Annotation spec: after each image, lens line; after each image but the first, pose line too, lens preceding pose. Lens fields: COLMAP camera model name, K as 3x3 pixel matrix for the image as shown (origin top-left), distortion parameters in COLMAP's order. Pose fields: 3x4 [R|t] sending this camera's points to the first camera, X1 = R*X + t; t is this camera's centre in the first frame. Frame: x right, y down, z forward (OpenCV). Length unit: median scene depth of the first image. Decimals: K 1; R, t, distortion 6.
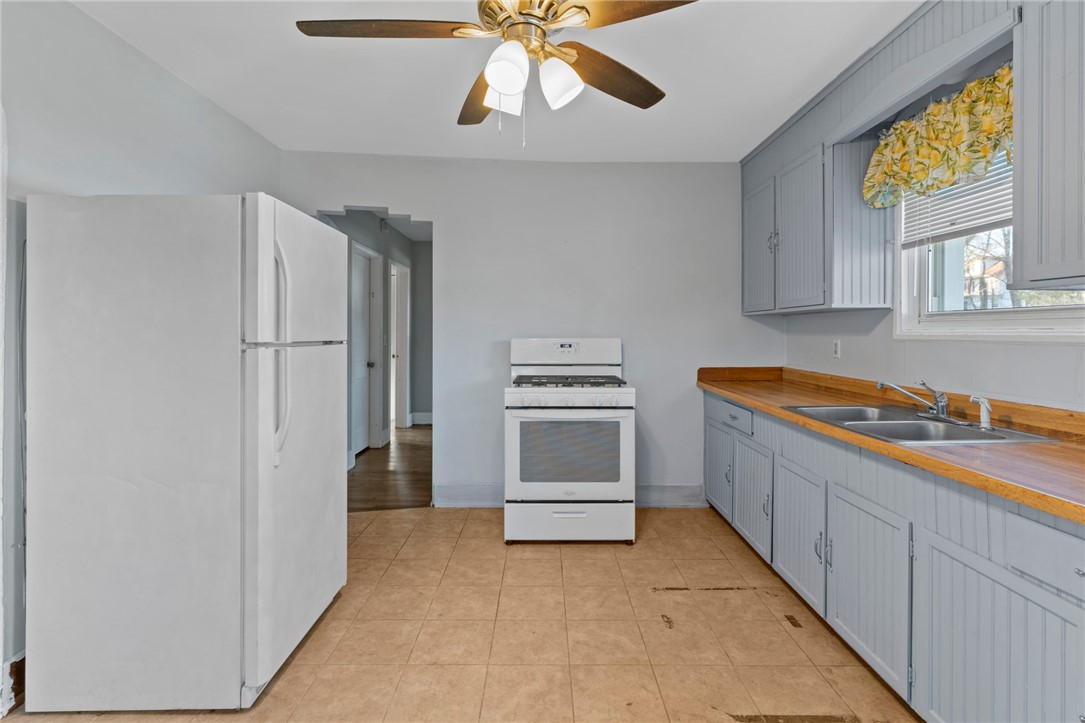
lens RADIAL K [[530.1, 0, 544.0], [0, 530.1, 333.5], [0, 0, 1]] dist [-0.000636, -0.000717]
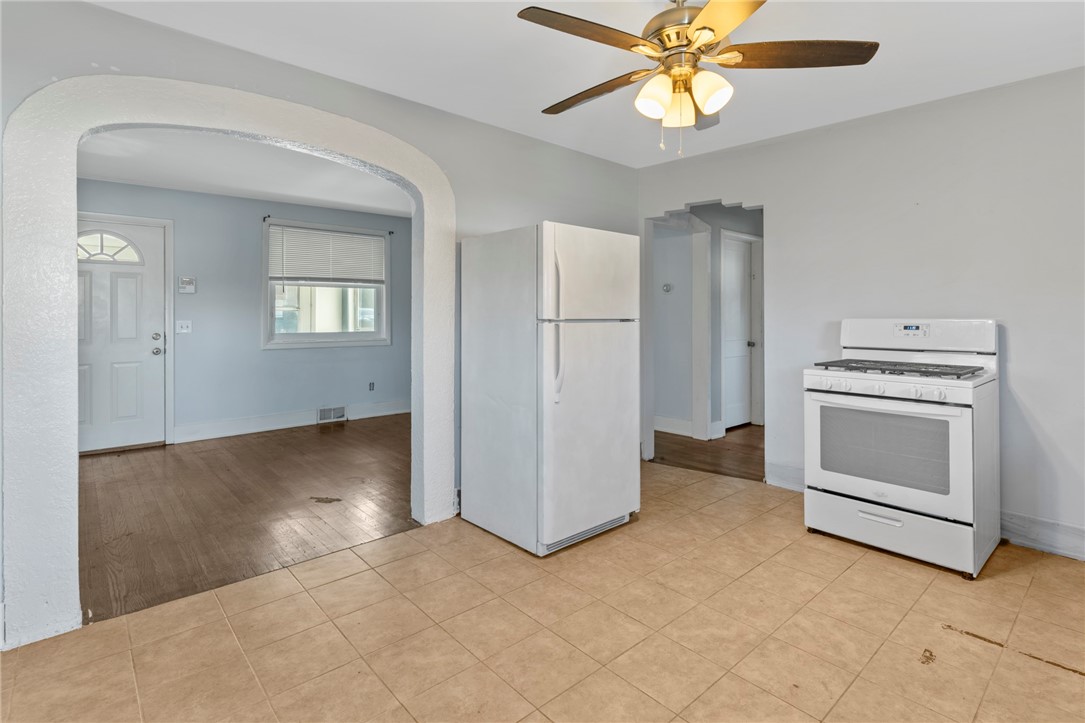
lens RADIAL K [[530.1, 0, 531.4], [0, 530.1, 312.8], [0, 0, 1]] dist [-0.000636, -0.000717]
pose [[0.649004, -0.004544, -0.760771, 0.392406], [0.001225, 0.999987, -0.004927, 0.004102], [0.760784, 0.002265, 0.649002, -0.014013]]
